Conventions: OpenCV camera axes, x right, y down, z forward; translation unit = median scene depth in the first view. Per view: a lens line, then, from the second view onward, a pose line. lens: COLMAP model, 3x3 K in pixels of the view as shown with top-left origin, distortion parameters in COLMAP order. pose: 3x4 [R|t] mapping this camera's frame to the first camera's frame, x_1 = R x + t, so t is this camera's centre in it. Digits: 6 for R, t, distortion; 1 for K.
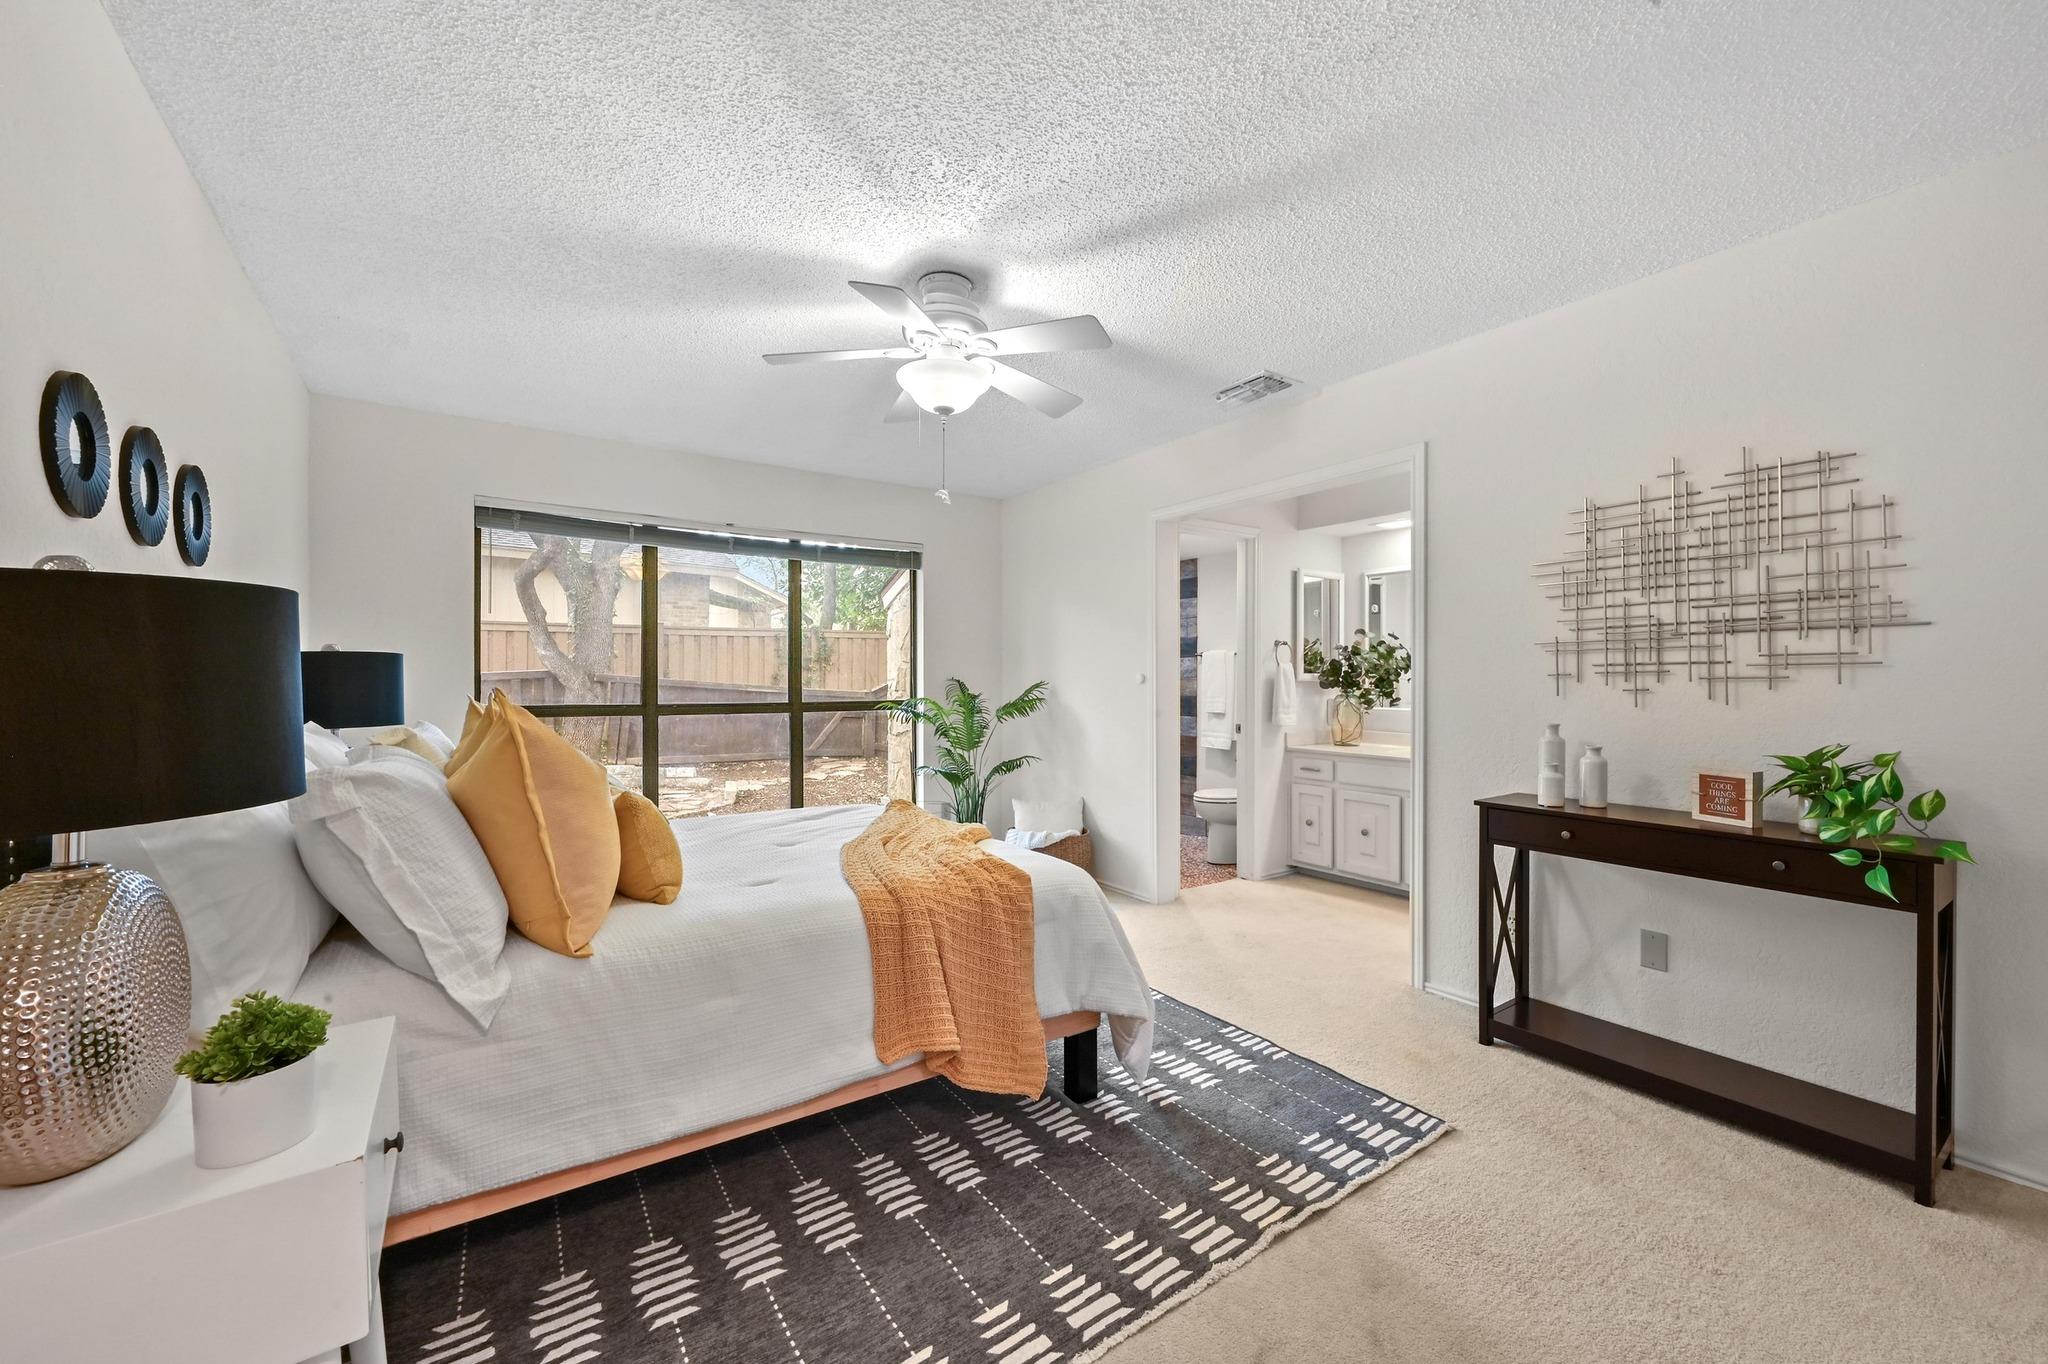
lens RADIAL K [[794.2, 0, 1080.1], [0, 794.2, 685.5], [0, 0, 1]] dist [-0.000046, 0.000001]
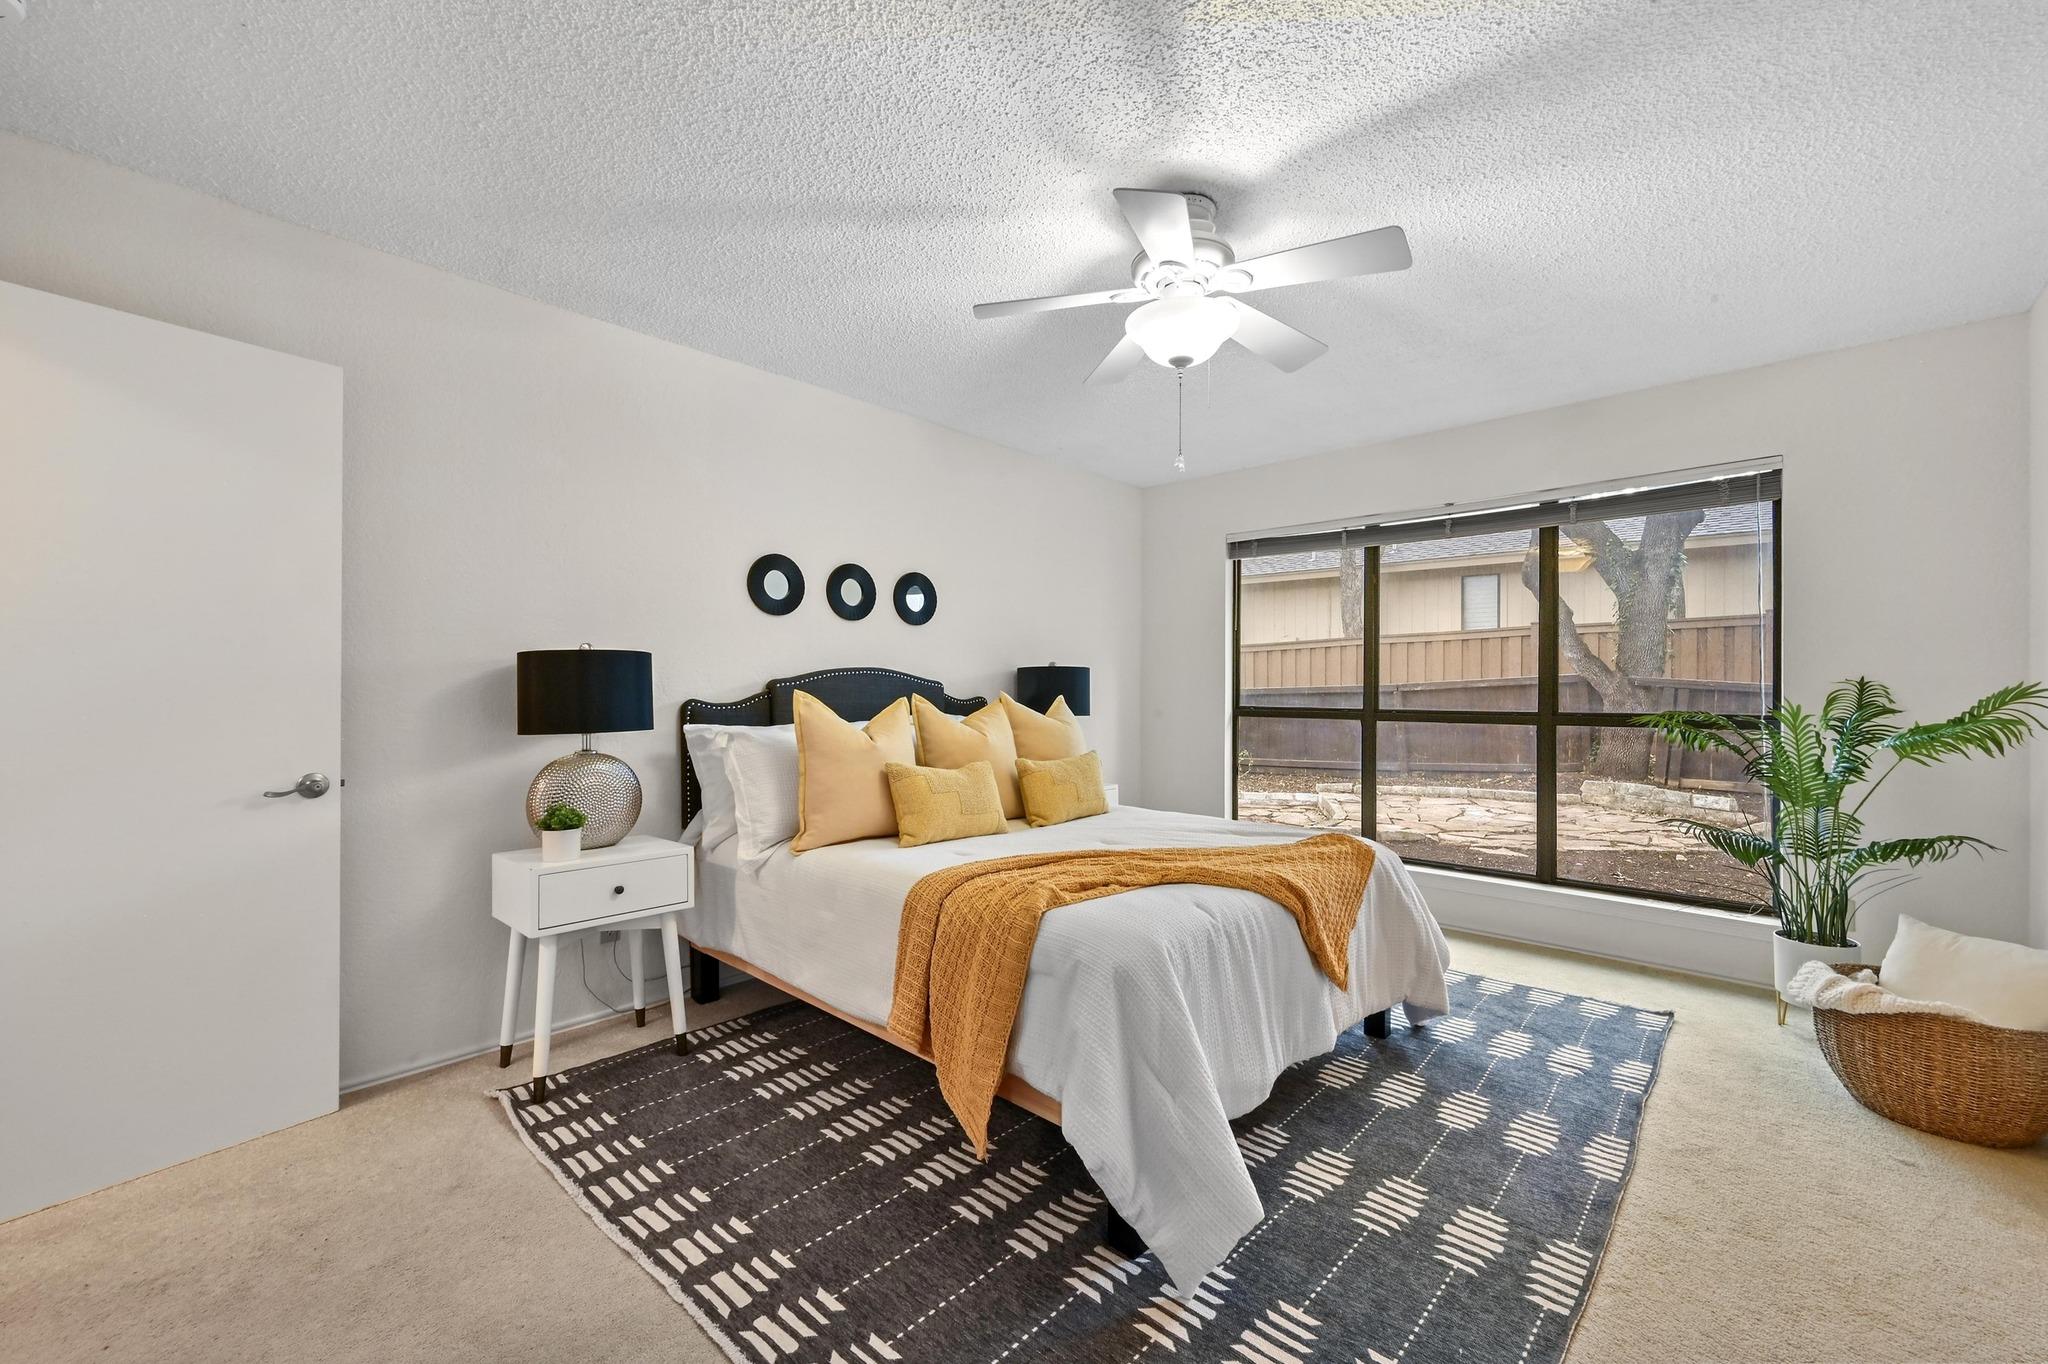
lens RADIAL K [[834.4, 0, 1018.3], [0, 834.4, 681.8], [0, 0, 1]] dist [0.000173, -0.000016]
pose [[0.171474, -0.008351, -0.985153, 0.412144], [-0.003188, 0.999954, -0.009031, 0.000961], [0.985183, 0.004689, 0.171440, 0.418512]]
